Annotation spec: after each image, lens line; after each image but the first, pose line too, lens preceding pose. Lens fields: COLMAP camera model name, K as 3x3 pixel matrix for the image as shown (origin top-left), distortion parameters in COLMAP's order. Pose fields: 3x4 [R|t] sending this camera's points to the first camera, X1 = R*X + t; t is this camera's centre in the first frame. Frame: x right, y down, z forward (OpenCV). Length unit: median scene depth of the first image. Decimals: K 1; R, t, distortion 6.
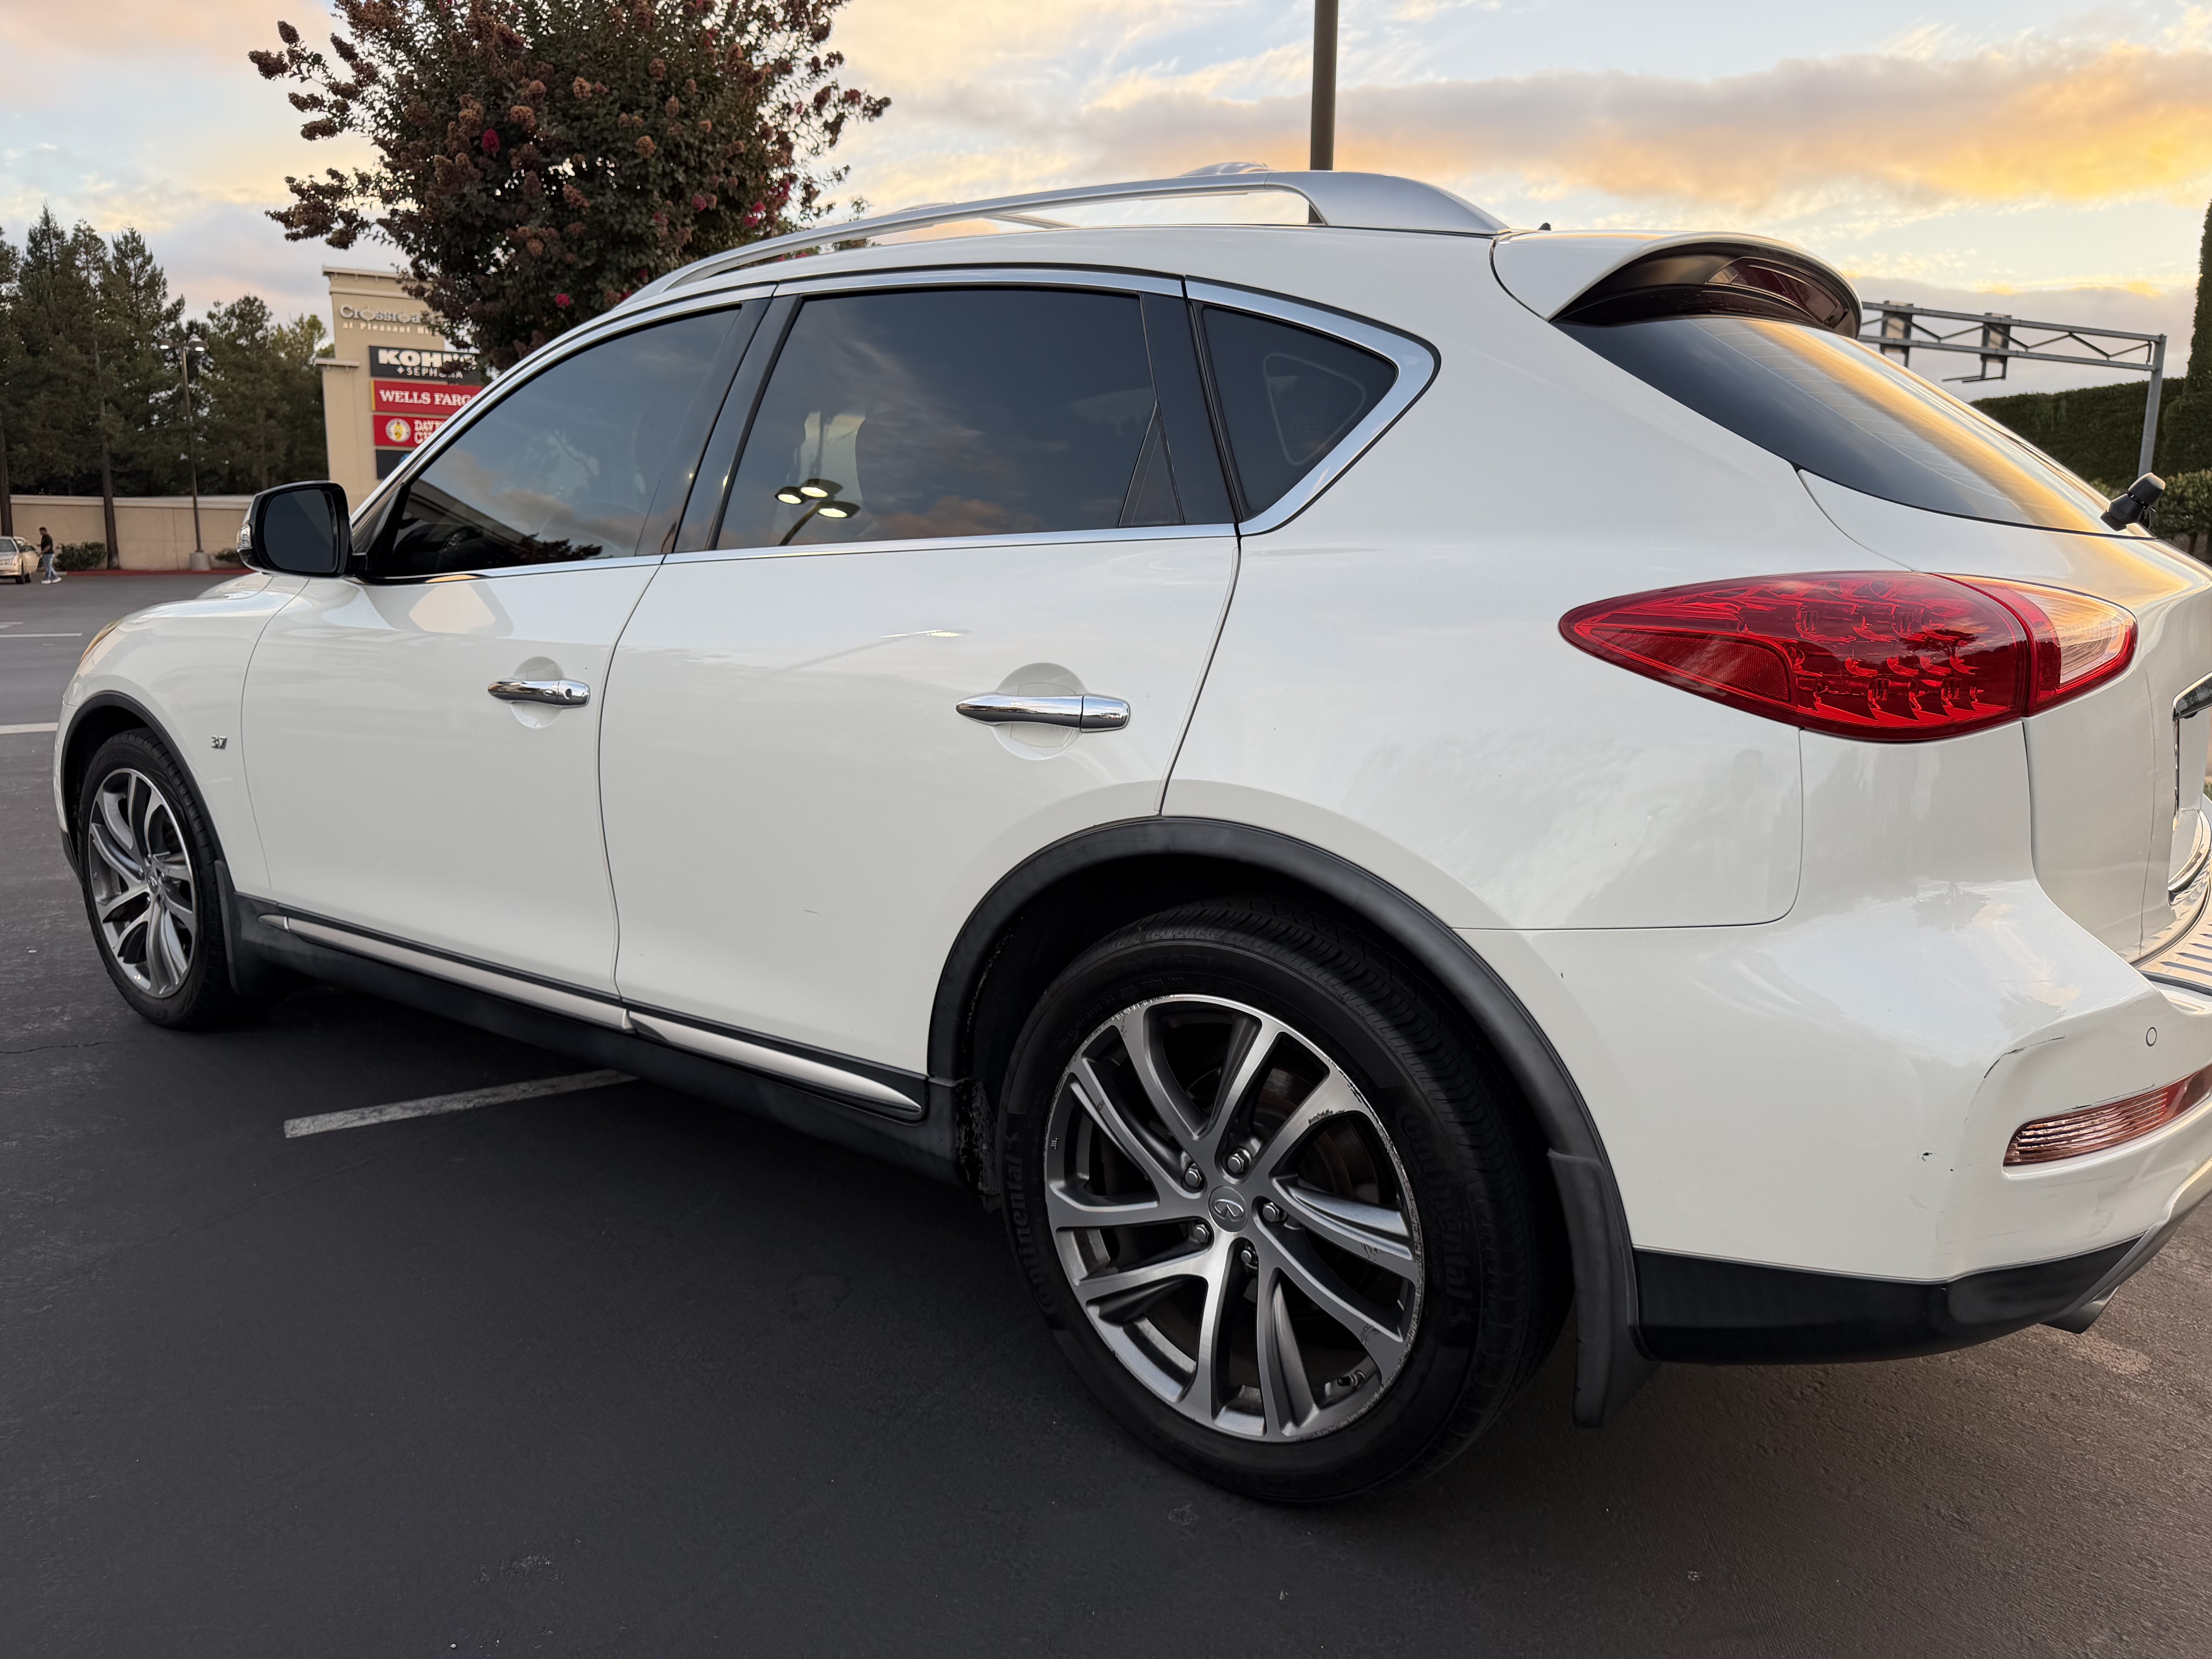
lens RADIAL K [[1572.8, 0, 1113.1], [0, 1572.8, 837.9], [0, 0, 1]] dist [0.026052, -0.032278]
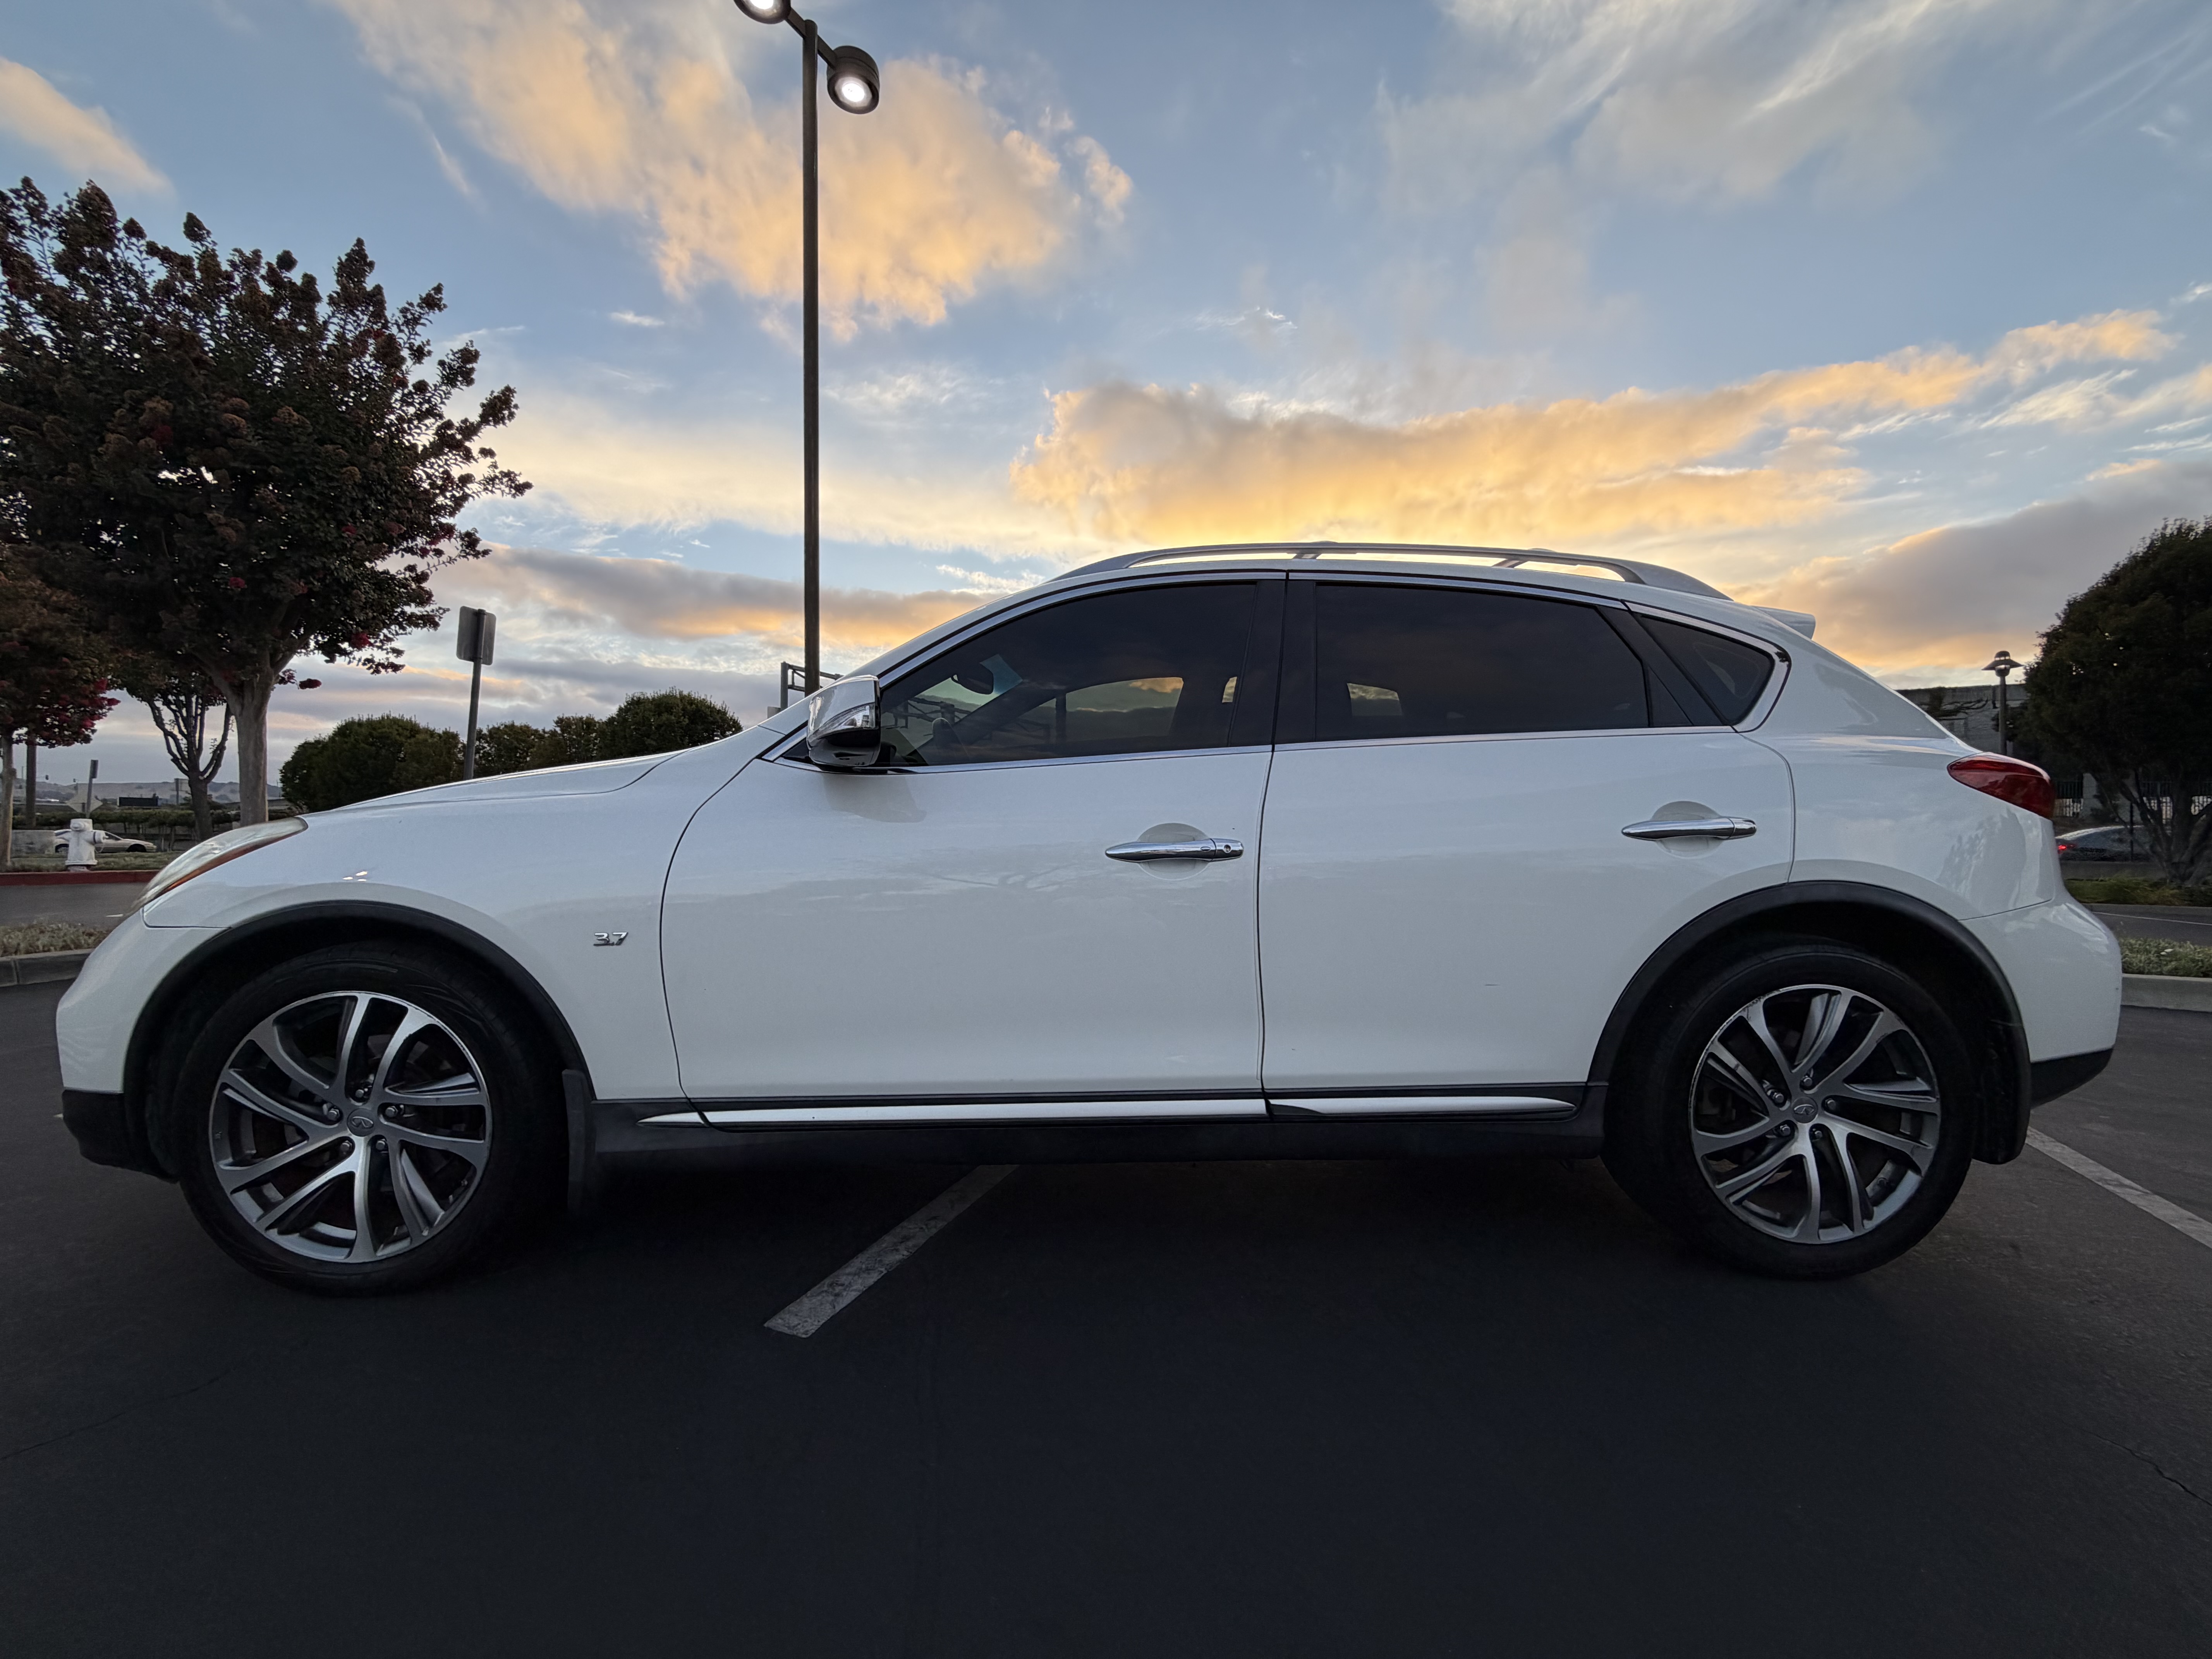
lens RADIAL K [[885.6, 0, 1100.7], [0, 885.6, 822.4], [0, 0, 1]] dist [-0.005438, 0.000095]
pose [[0.782690, -0.012406, 0.622288, -1.036032], [0.120079, 0.984028, -0.131414, -0.037499], [-0.610718, 0.177580, 0.771679, 0.611138]]
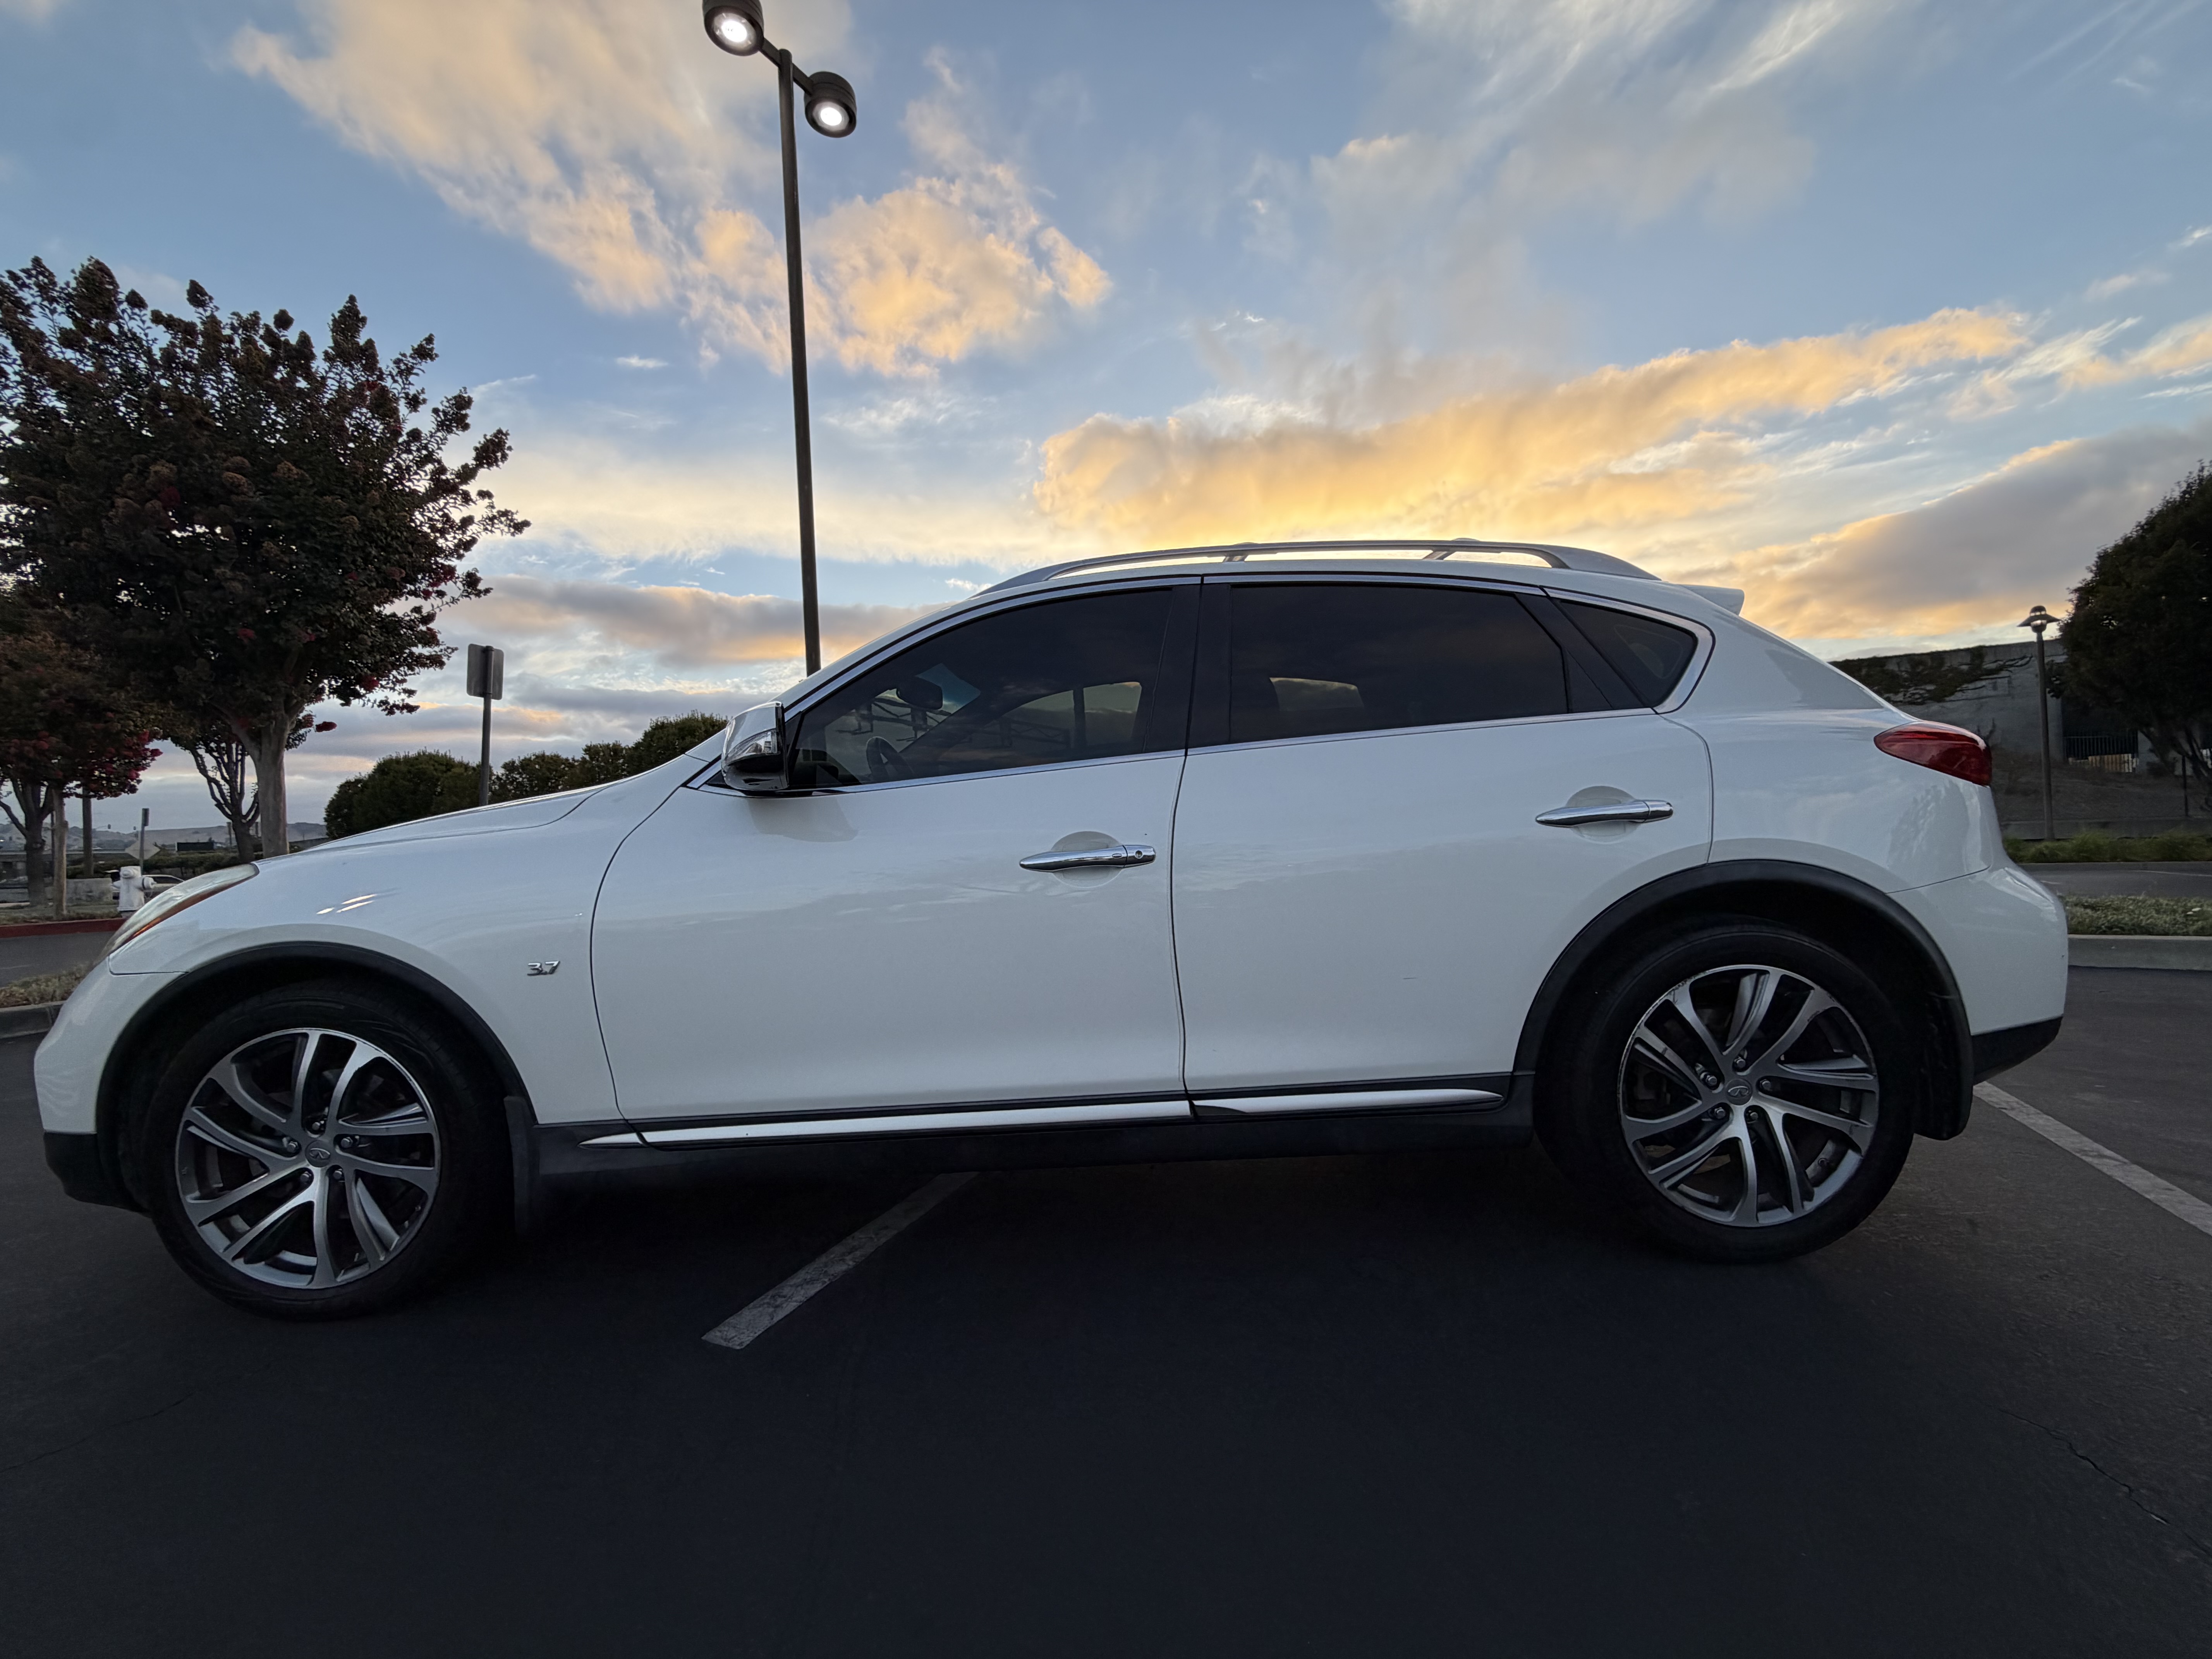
lens RADIAL K [[885.6, 0, 1113.8], [0, 885.6, 822.0], [0, 0, 1]] dist [-0.005438, 0.000095]
pose [[0.799803, -0.047064, 0.598415, -0.944854], [0.160426, 0.977418, -0.137544, -0.026102], [-0.578428, 0.206009, 0.789291, 0.525658]]
